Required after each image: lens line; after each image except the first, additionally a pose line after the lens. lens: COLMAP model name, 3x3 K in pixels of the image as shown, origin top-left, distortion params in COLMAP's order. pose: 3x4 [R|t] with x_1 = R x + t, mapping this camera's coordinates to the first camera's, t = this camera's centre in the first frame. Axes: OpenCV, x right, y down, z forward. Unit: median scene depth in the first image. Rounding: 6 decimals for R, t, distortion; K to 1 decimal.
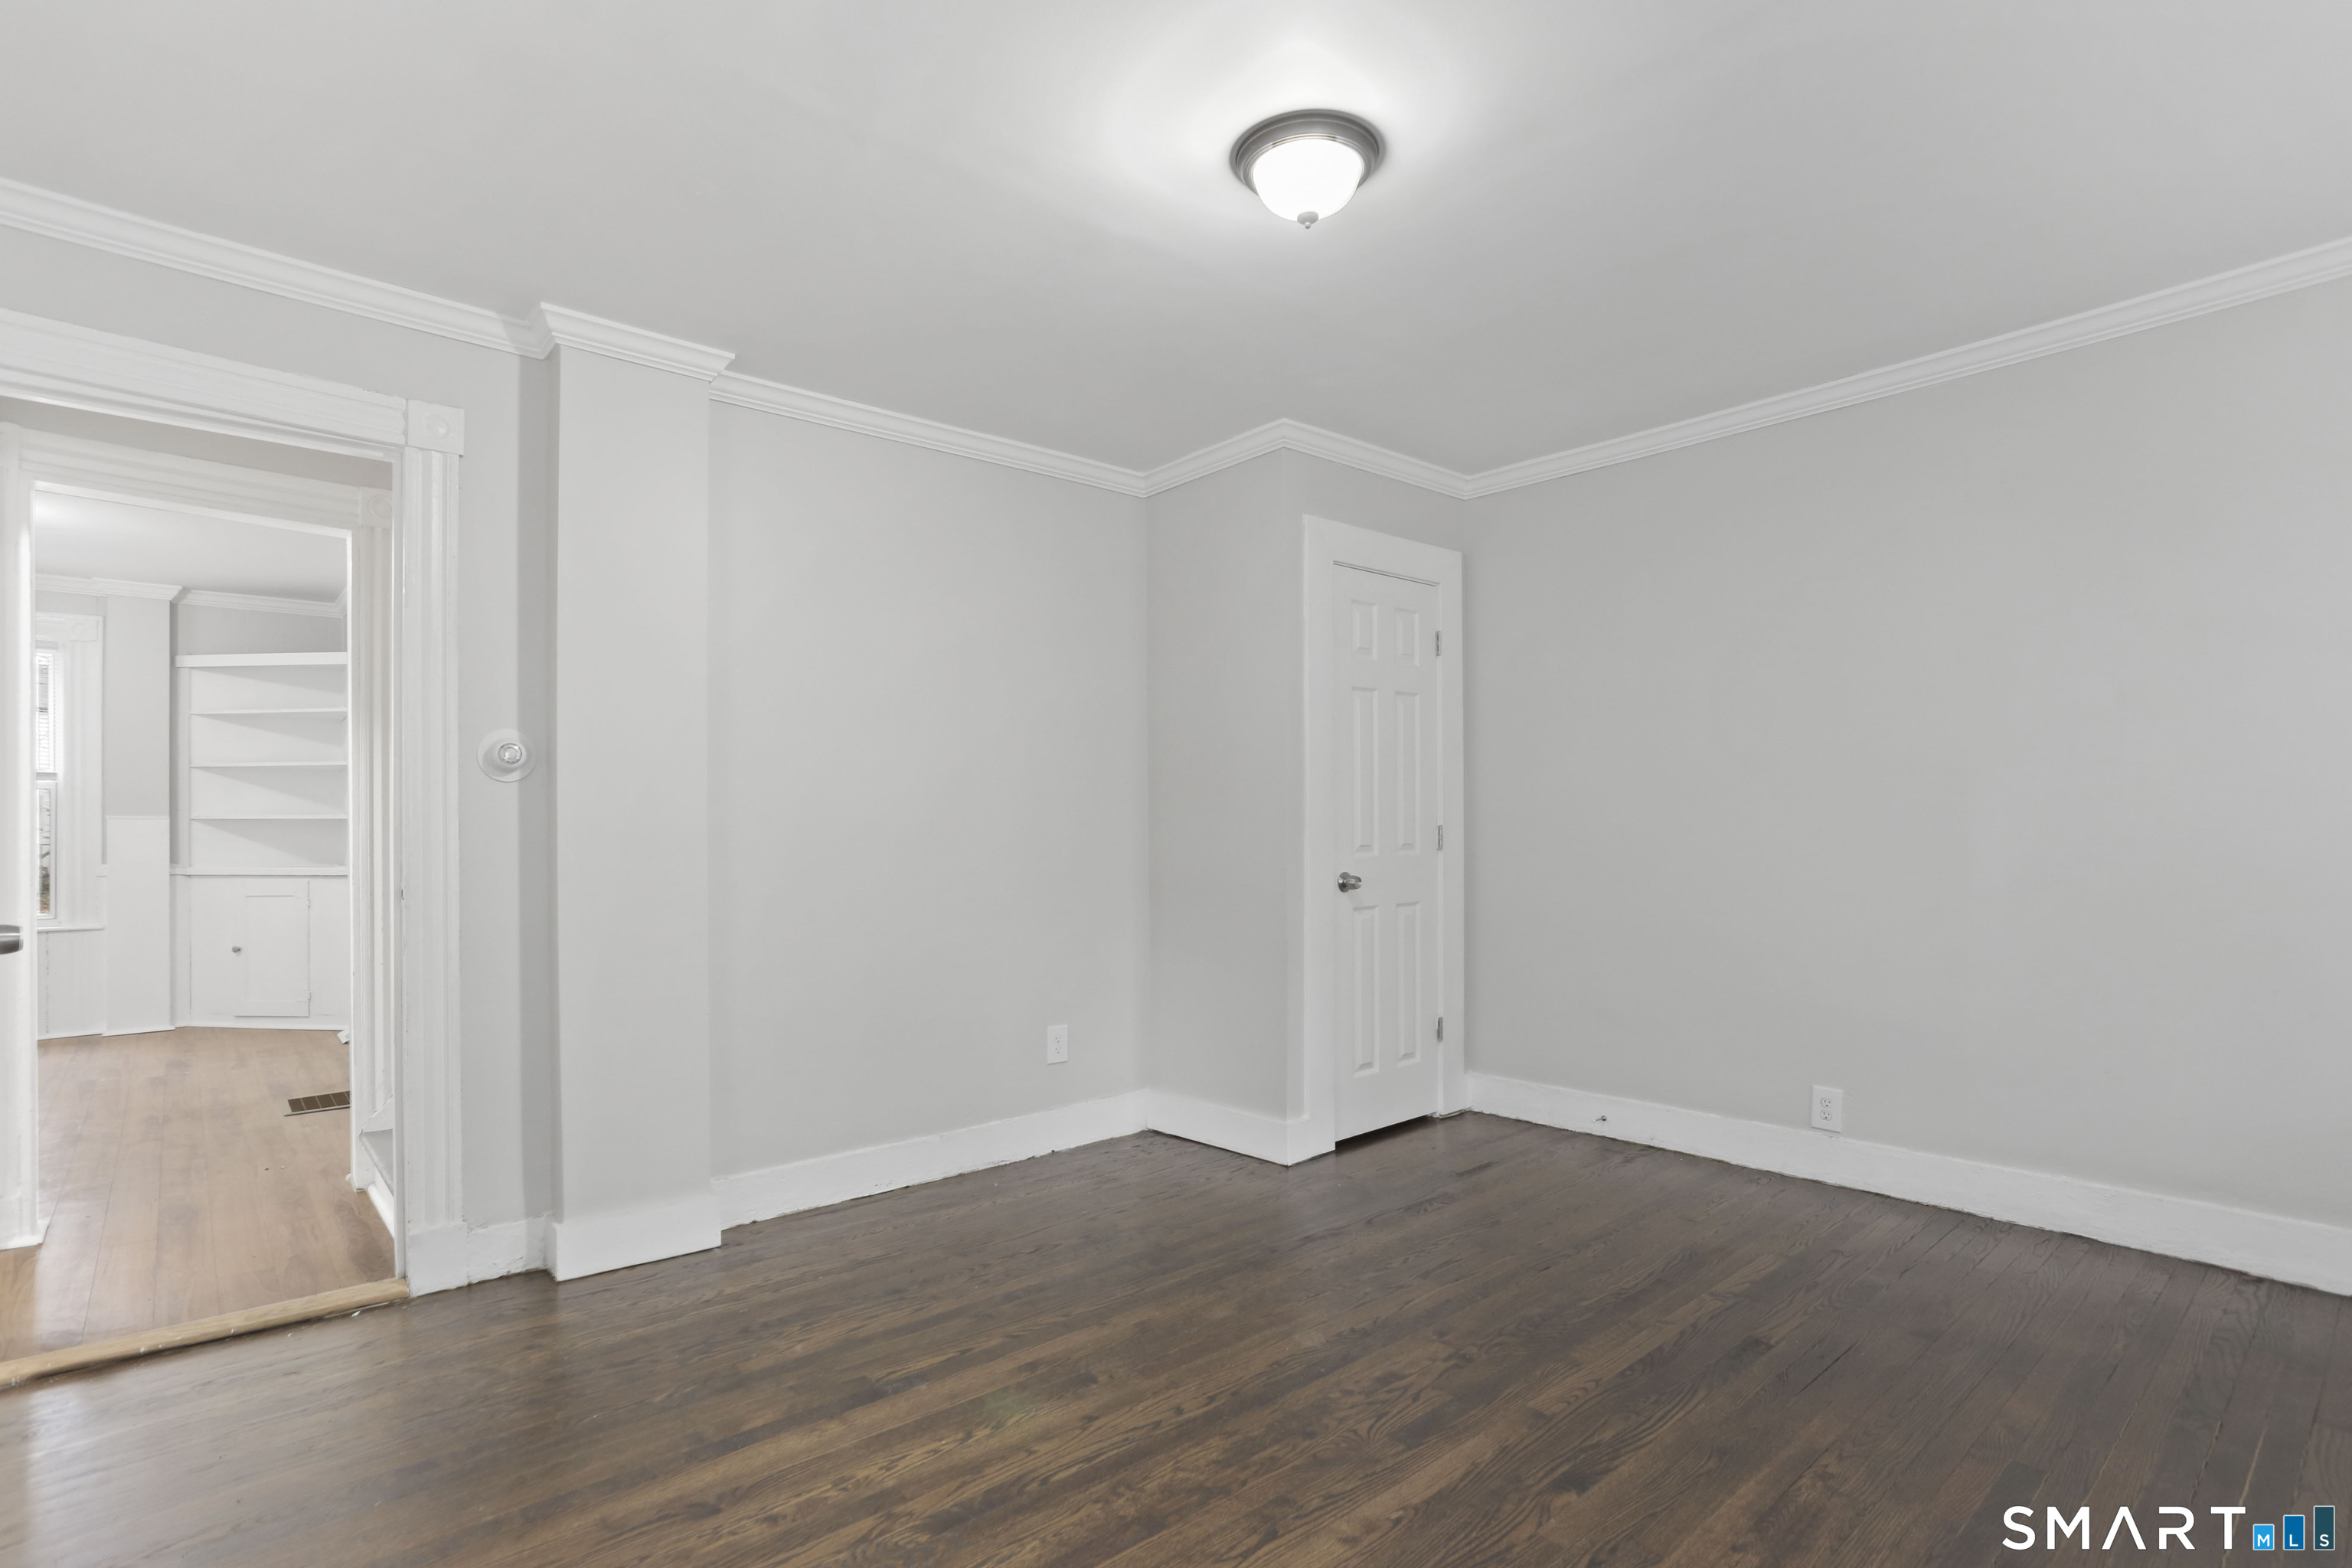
lens RADIAL K [[1146.4, 0, 1187.2], [0, 1146.4, 813.6], [0, 0, 1]] dist [-0.074077, 0.036127]
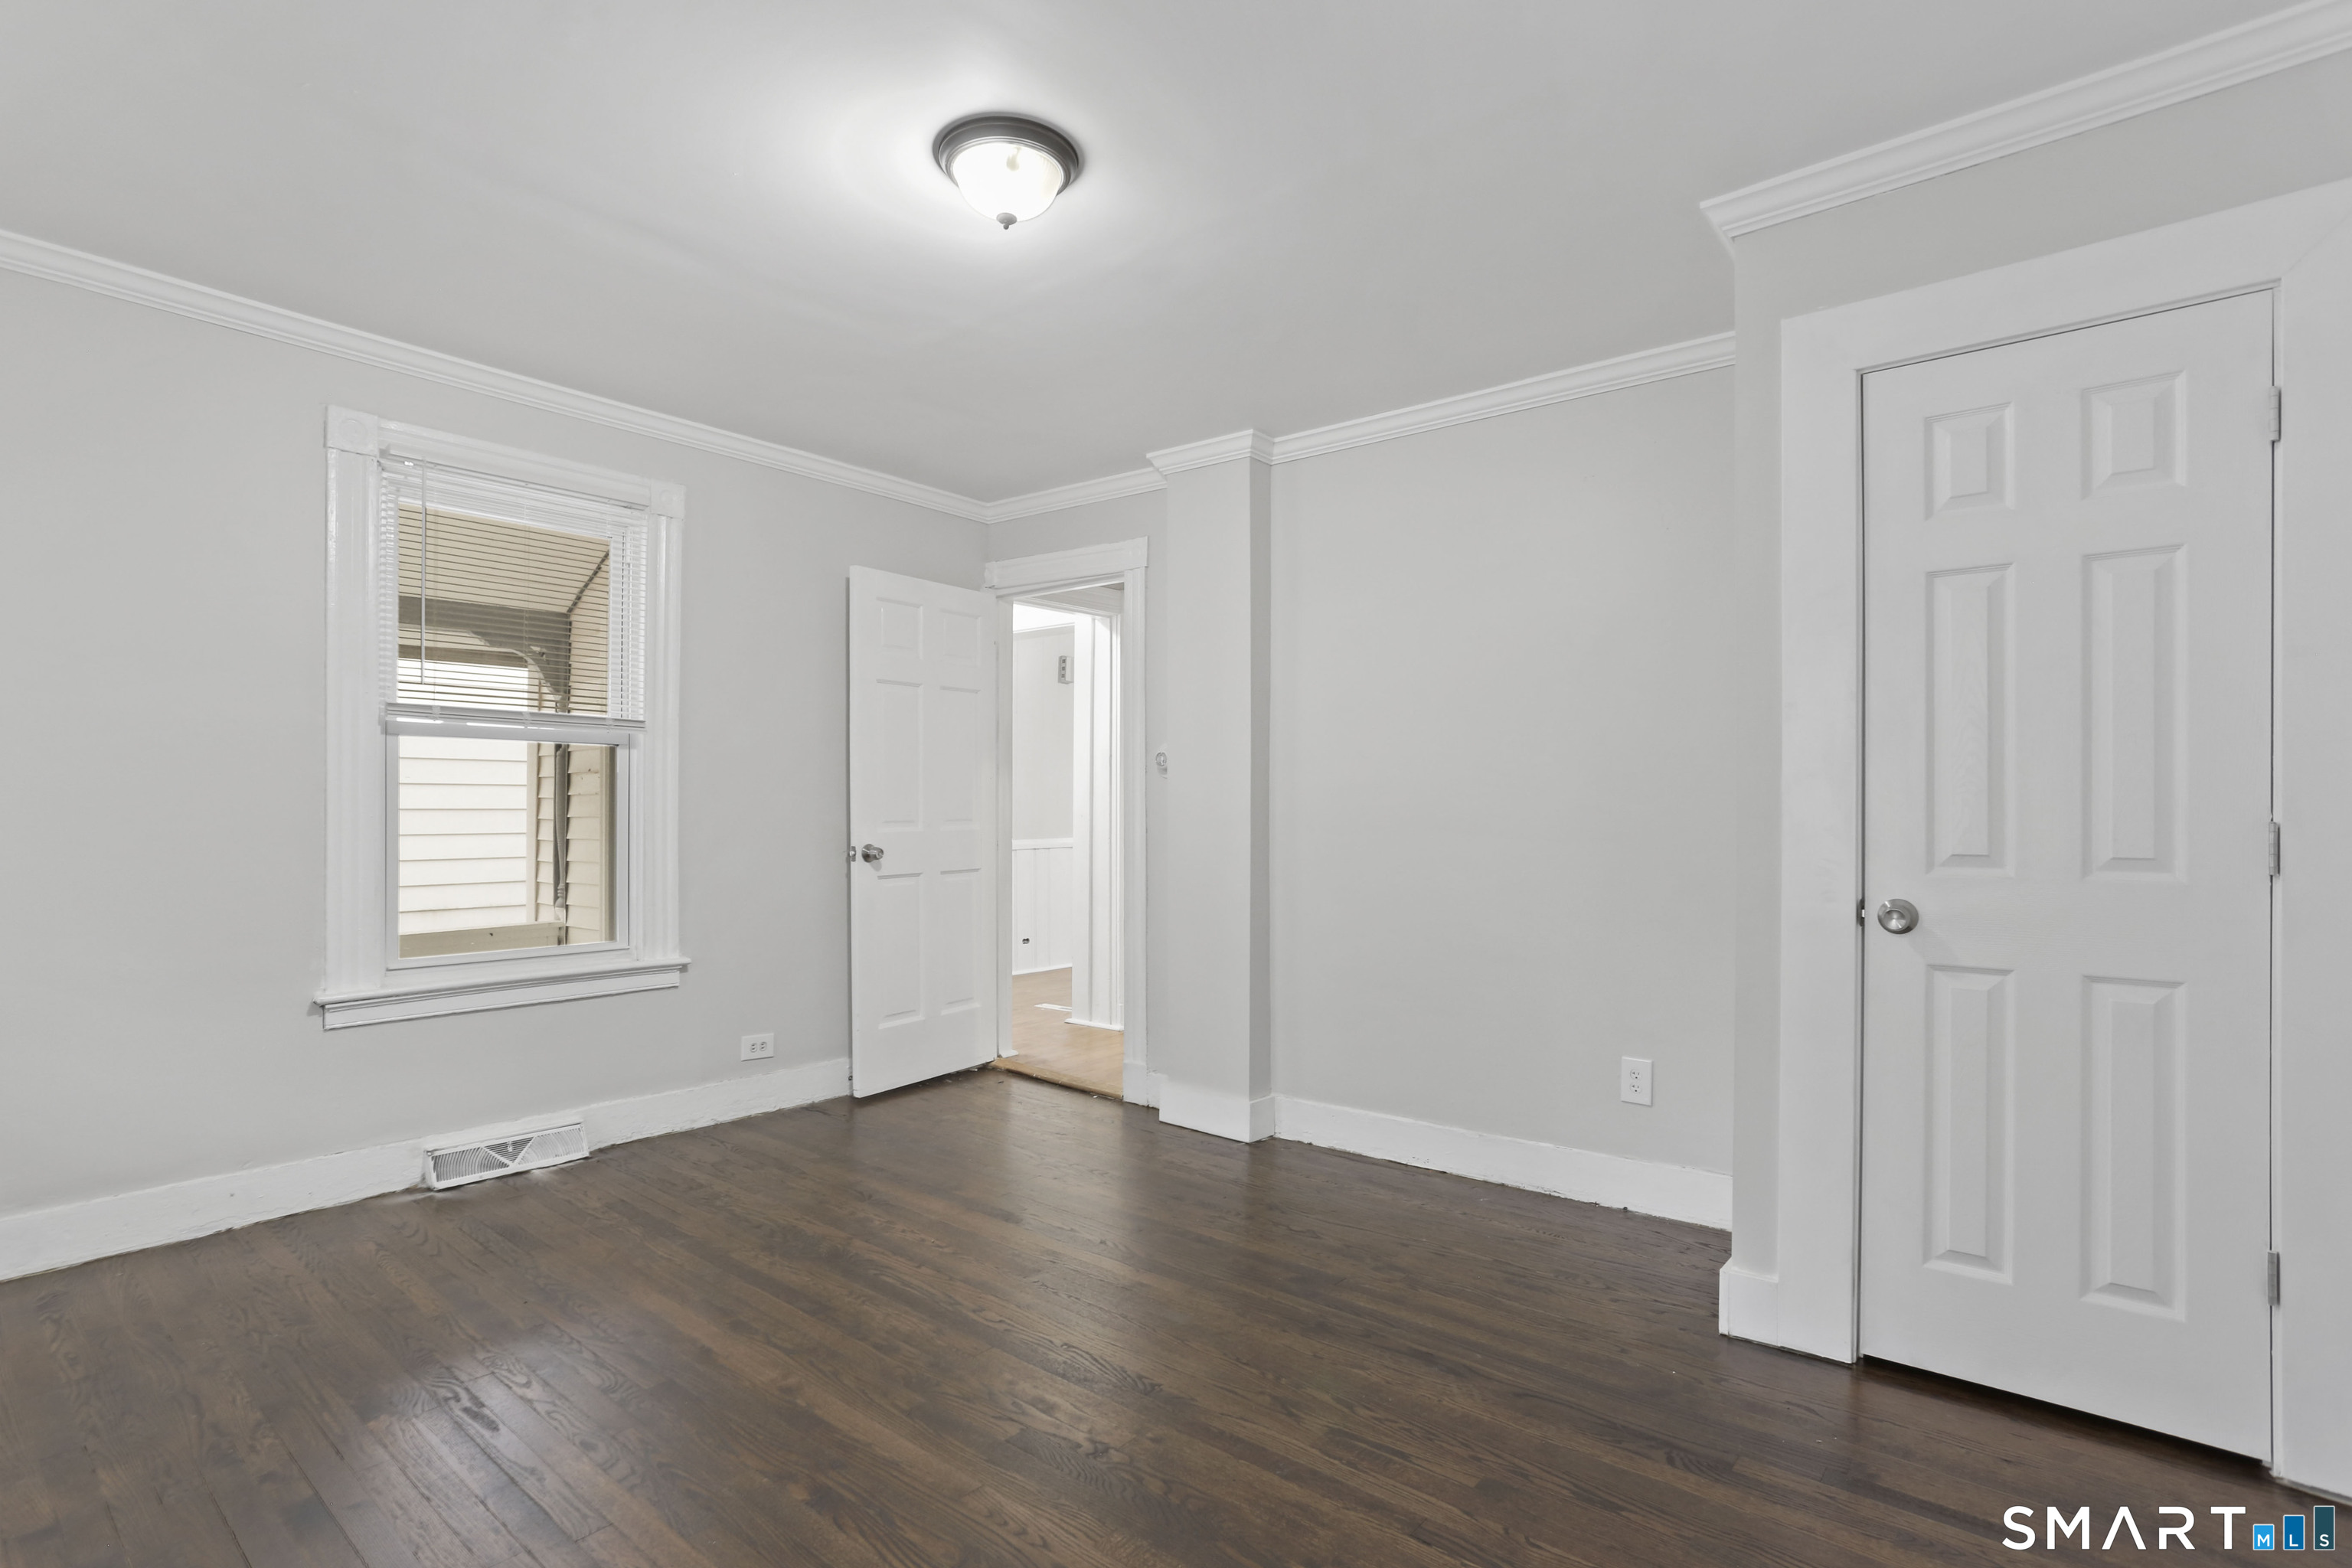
lens RADIAL K [[1146.4, 0, 1187.2], [0, 1146.4, 813.6], [0, 0, 1]] dist [-0.074077, 0.036127]
pose [[0.156698, 0.007114, -0.987621, 0.759865], [-0.002948, 0.999973, 0.006735, 0.007717], [0.987642, 0.001856, 0.156715, 0.670033]]
